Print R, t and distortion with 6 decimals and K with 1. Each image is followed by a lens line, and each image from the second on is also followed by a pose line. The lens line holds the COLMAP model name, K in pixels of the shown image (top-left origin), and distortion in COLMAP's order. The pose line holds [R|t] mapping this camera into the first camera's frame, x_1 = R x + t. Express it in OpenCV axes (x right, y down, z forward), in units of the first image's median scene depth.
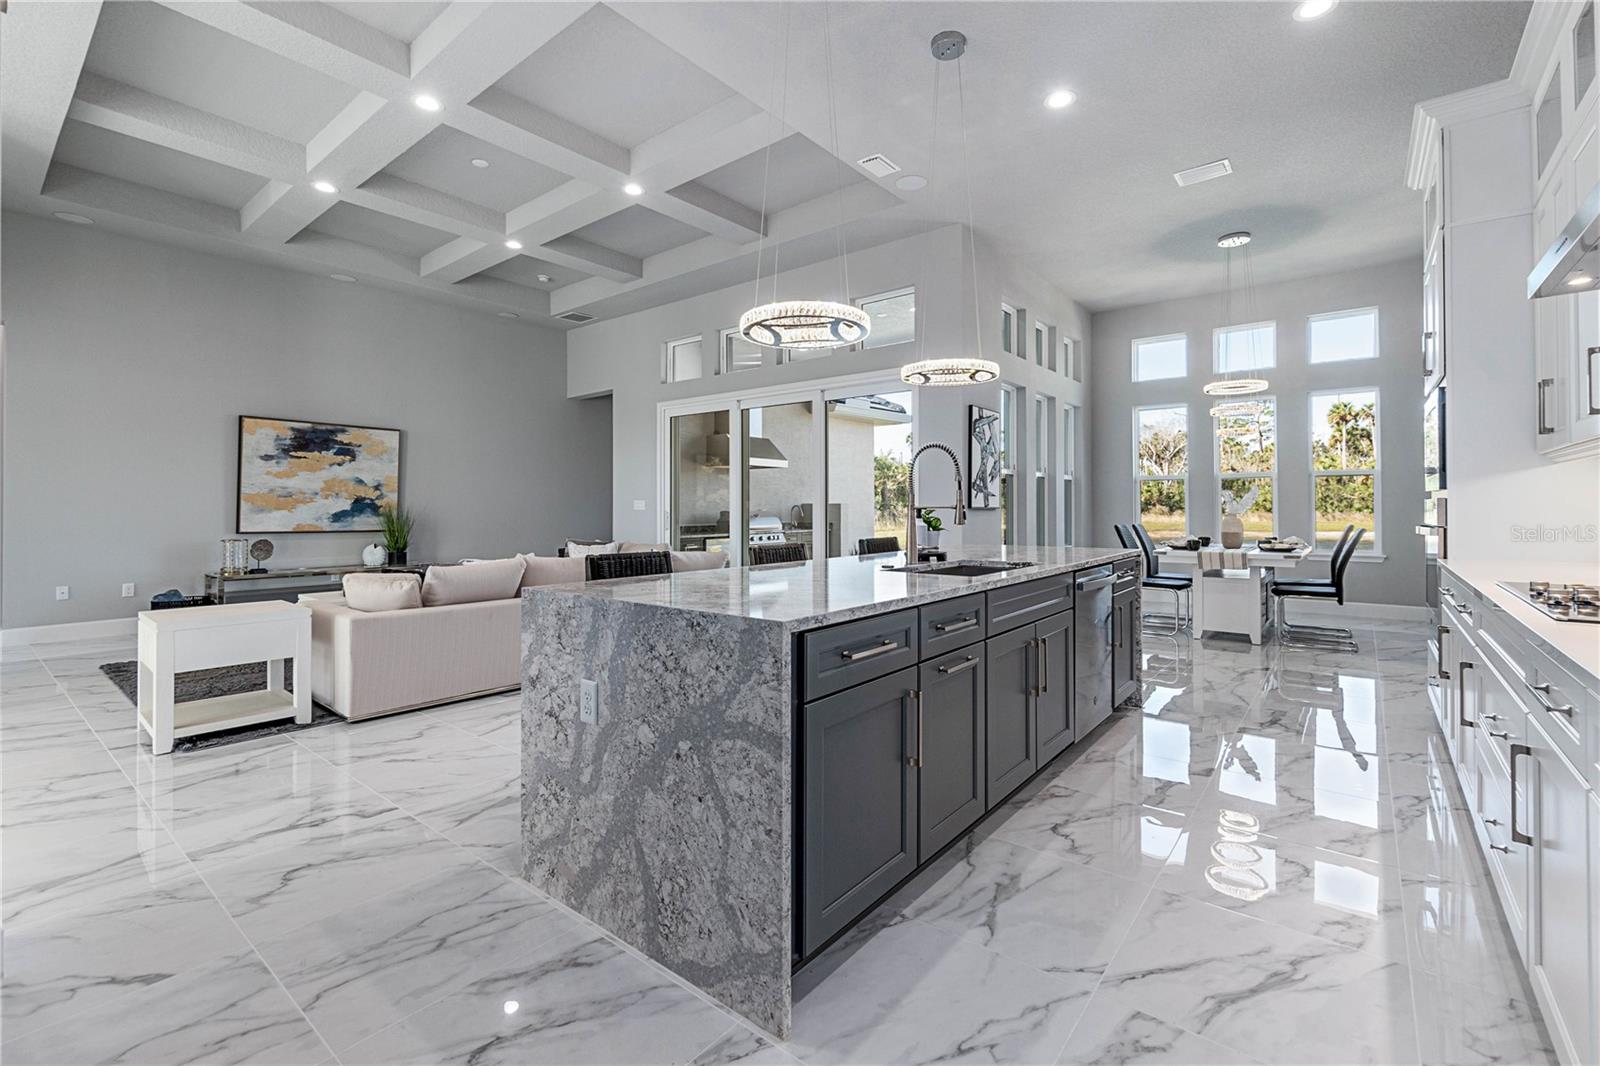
lens RADIAL K [[691.5, 0, 809.0], [0, 691.5, 500.3], [0, 0, 1]] dist [-0.005940, -0.000423]
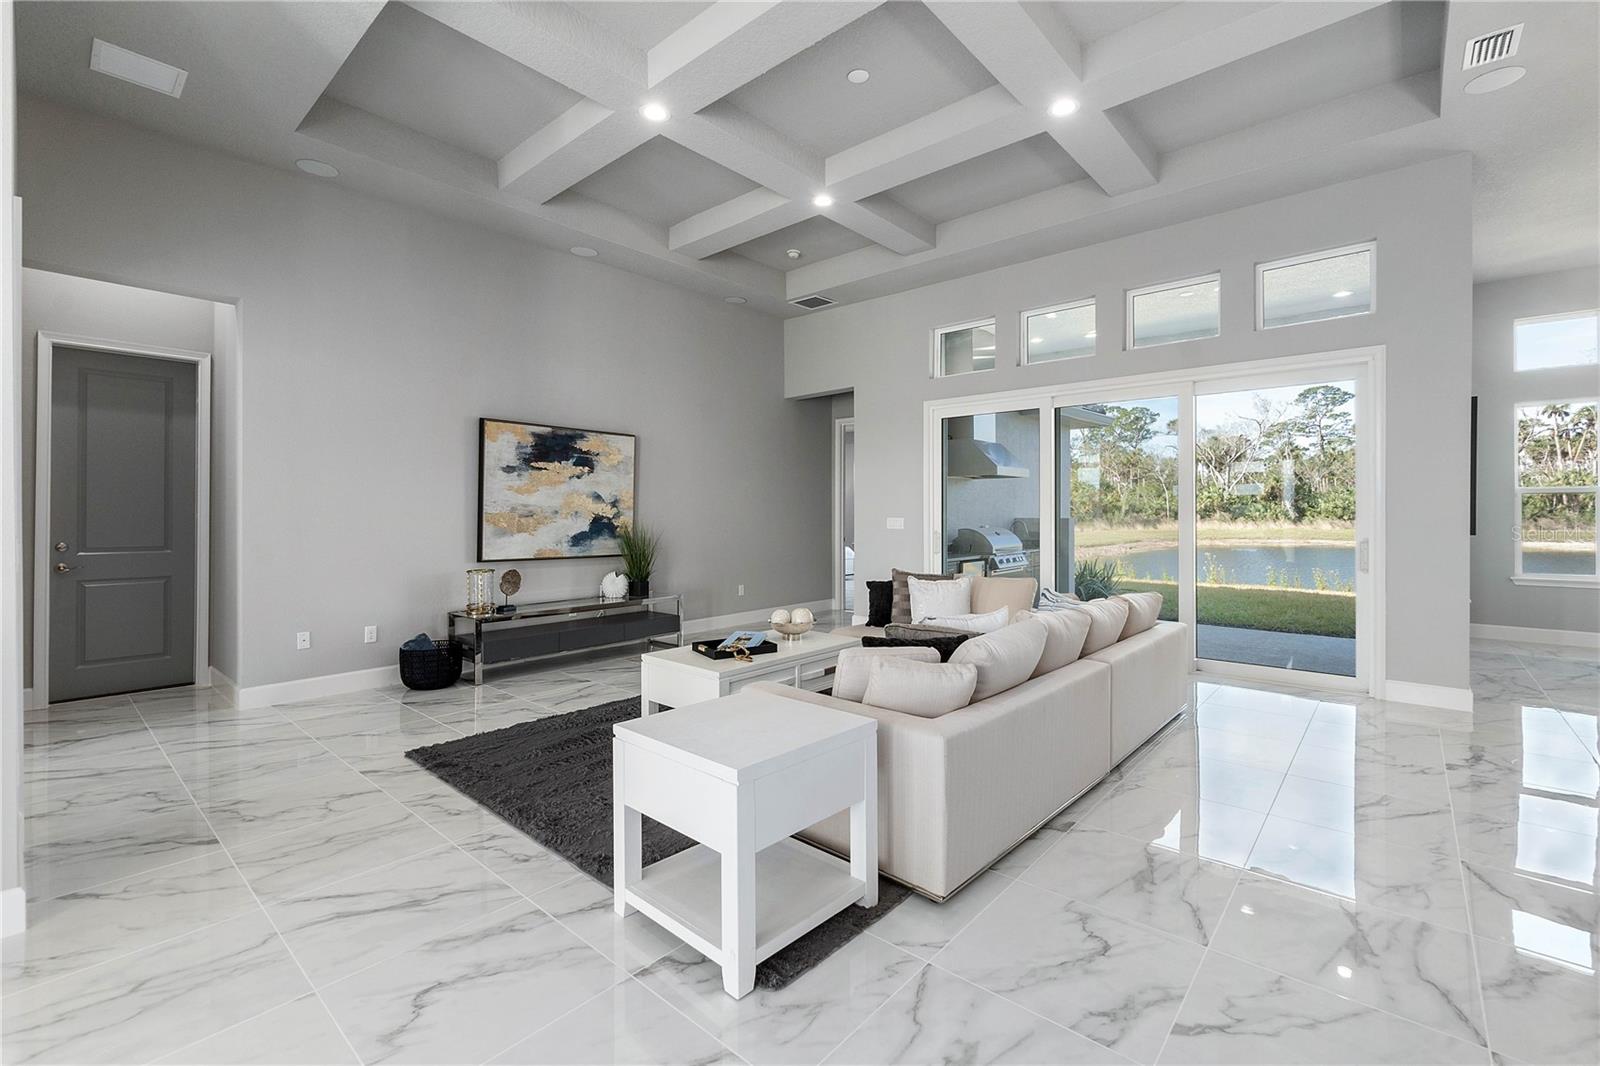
lens RADIAL K [[691.5, 0, 812.0], [0, 691.5, 510.1], [0, 0, 1]] dist [-0.005940, -0.000423]
pose [[0.998778, 0.000324, -0.049415, -0.354803], [-0.000044, 0.999984, 0.005682, -0.016505], [0.049416, -0.005673, 0.998762, 0.177511]]
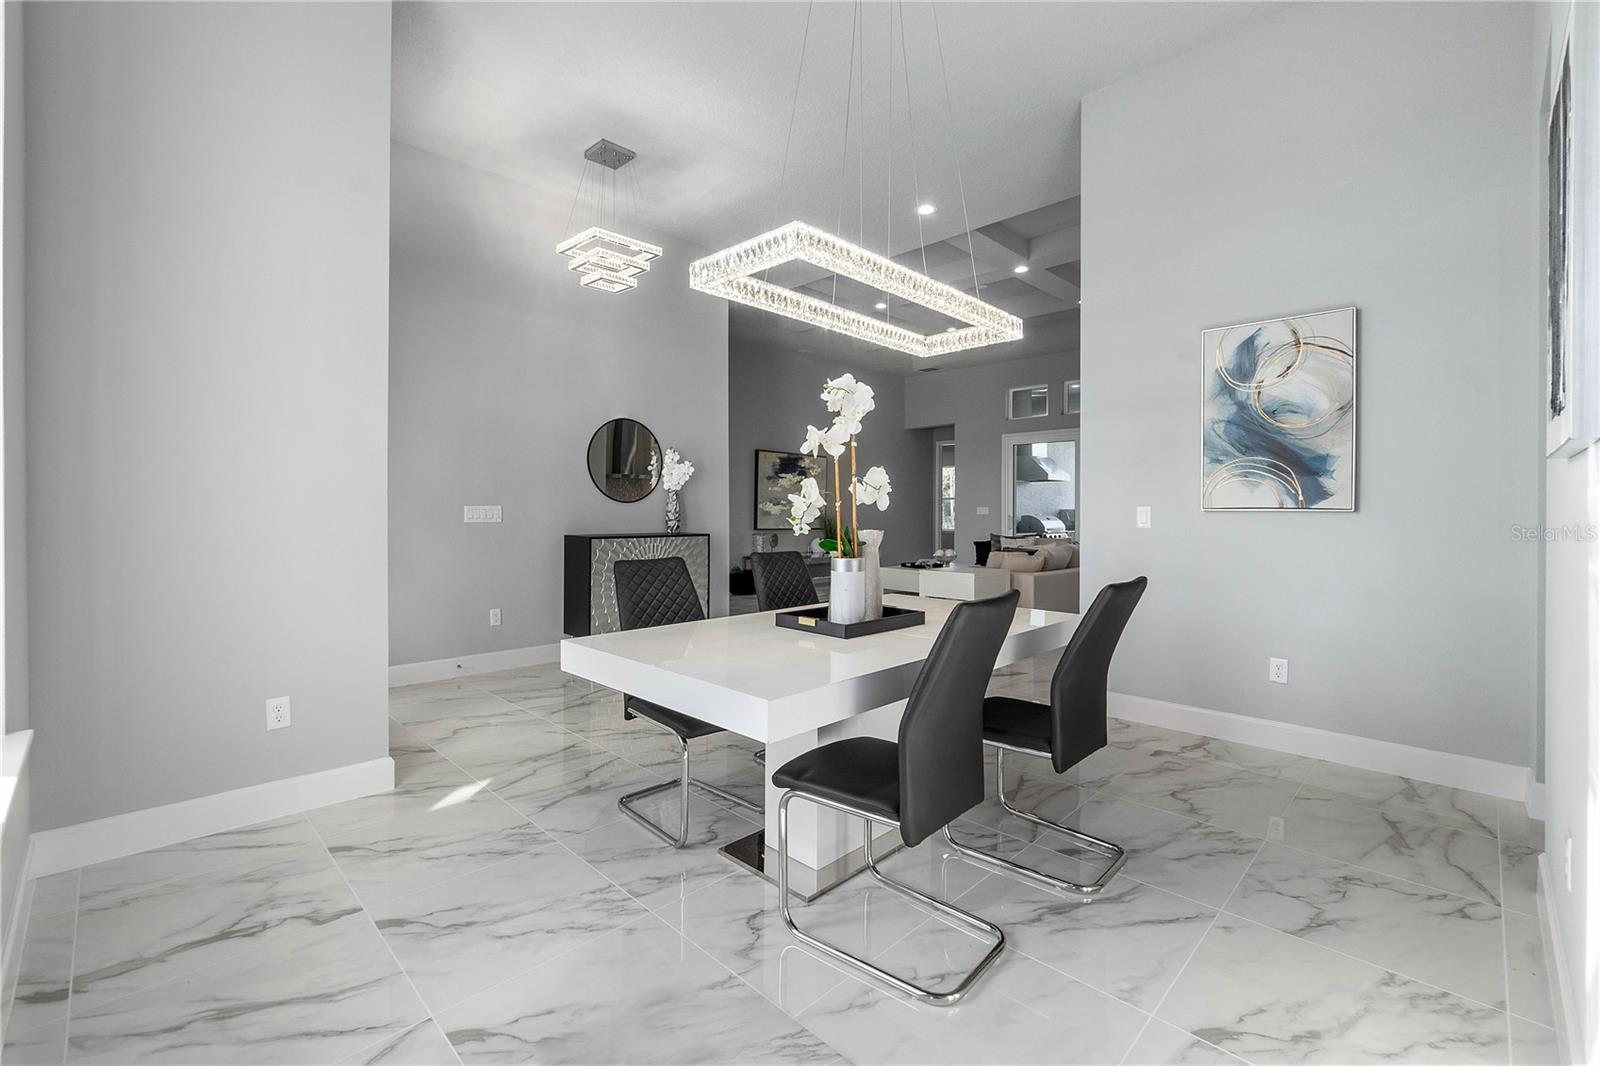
lens RADIAL K [[691.5, 0, 806.4], [0, 691.5, 517.5], [0, 0, 1]] dist [-0.005940, -0.000423]
pose [[0.993084, 0.004614, -0.117314, -0.494993], [-0.002309, 0.999802, 0.019775, -0.006776], [0.117382, -0.019368, 0.992898, -0.418009]]
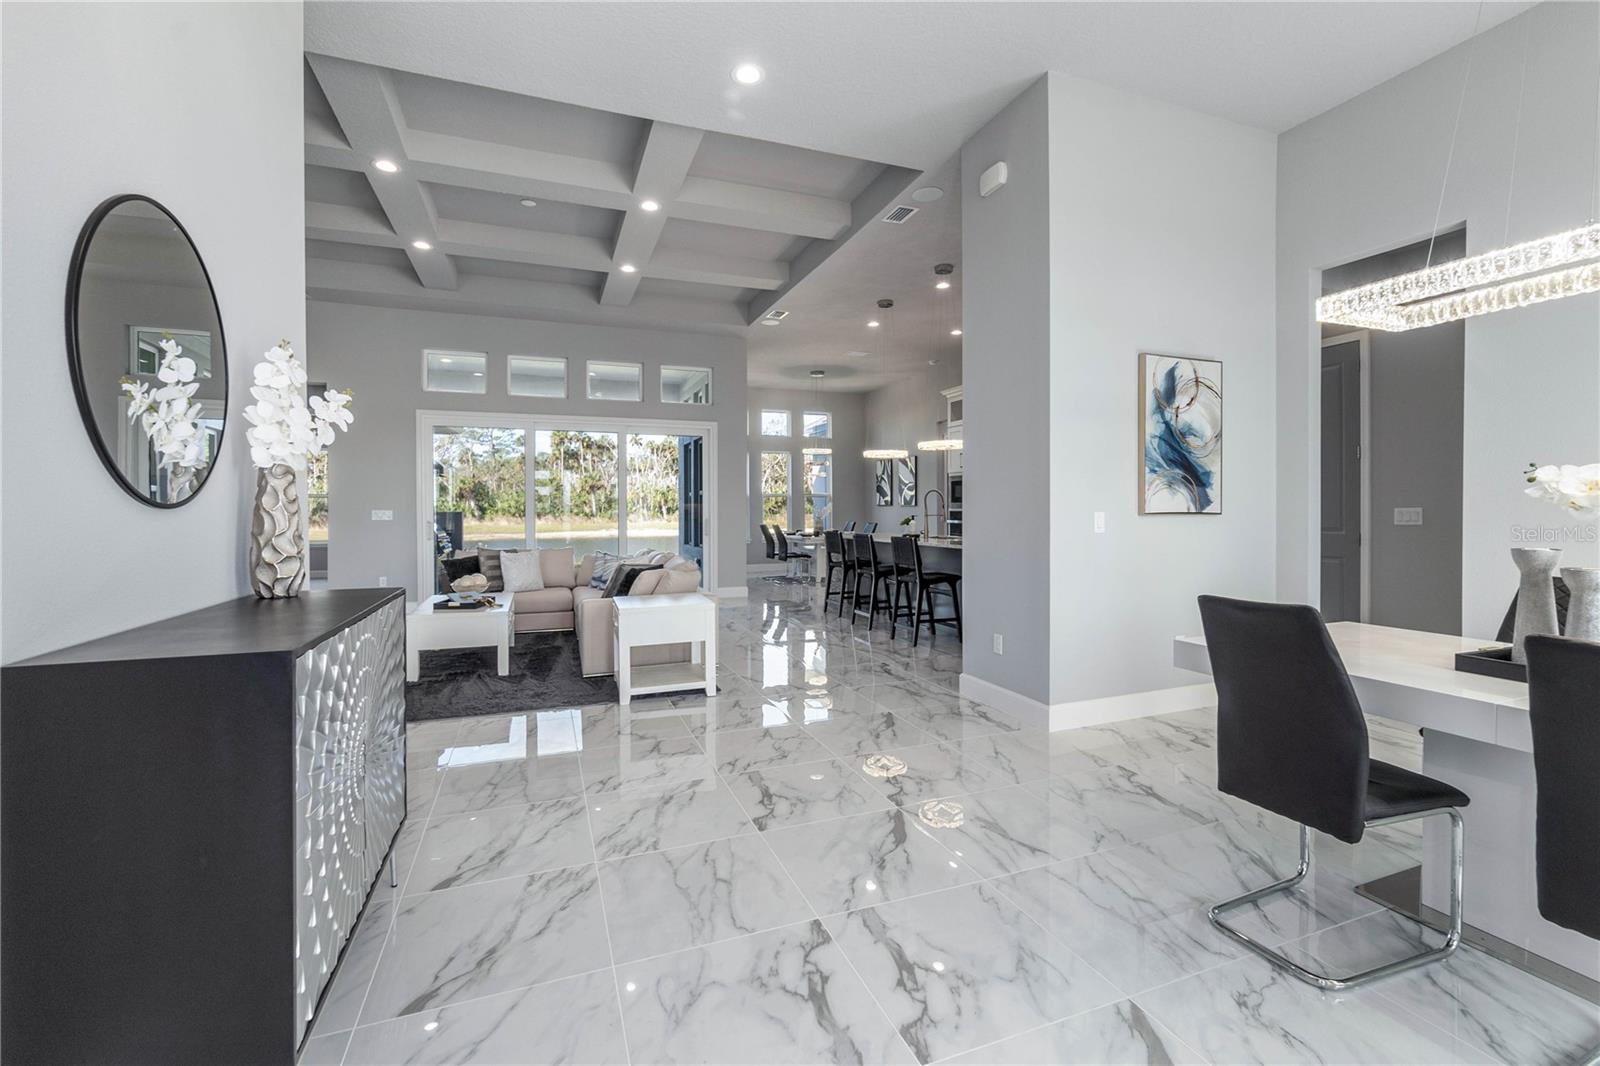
lens RADIAL K [[691.5, 0, 795.0], [0, 691.5, 510.1], [0, 0, 1]] dist [-0.005940, -0.000423]
pose [[0.520168, -0.001168, 0.854063, -0.873895], [-0.004258, 0.999983, 0.003962, -0.007530], [-0.854053, -0.005698, 0.520154, 0.043766]]
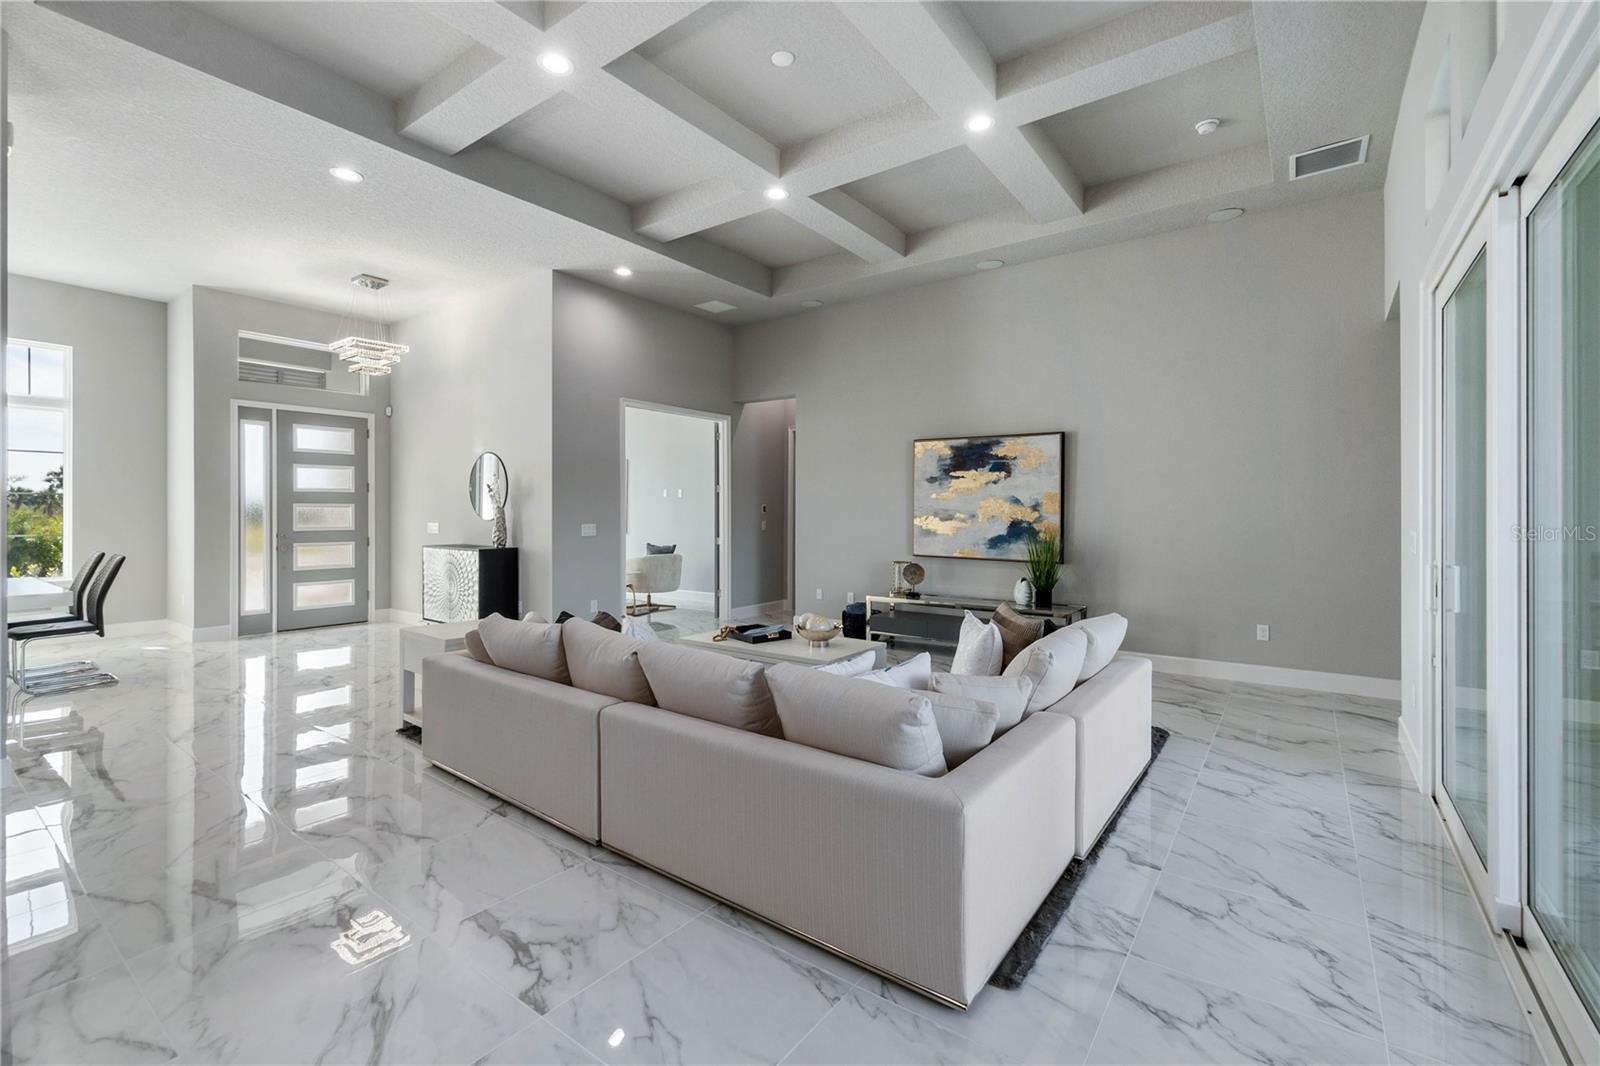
lens RADIAL K [[691.5, 0, 802.2], [0, 691.5, 510.3], [0, 0, 1]] dist [-0.005940, -0.000423]
pose [[0.031131, -0.002864, -0.999511, 0.175587], [0.007673, 0.999967, -0.002627, -0.016045], [0.999486, -0.007588, 0.031152, 0.725921]]
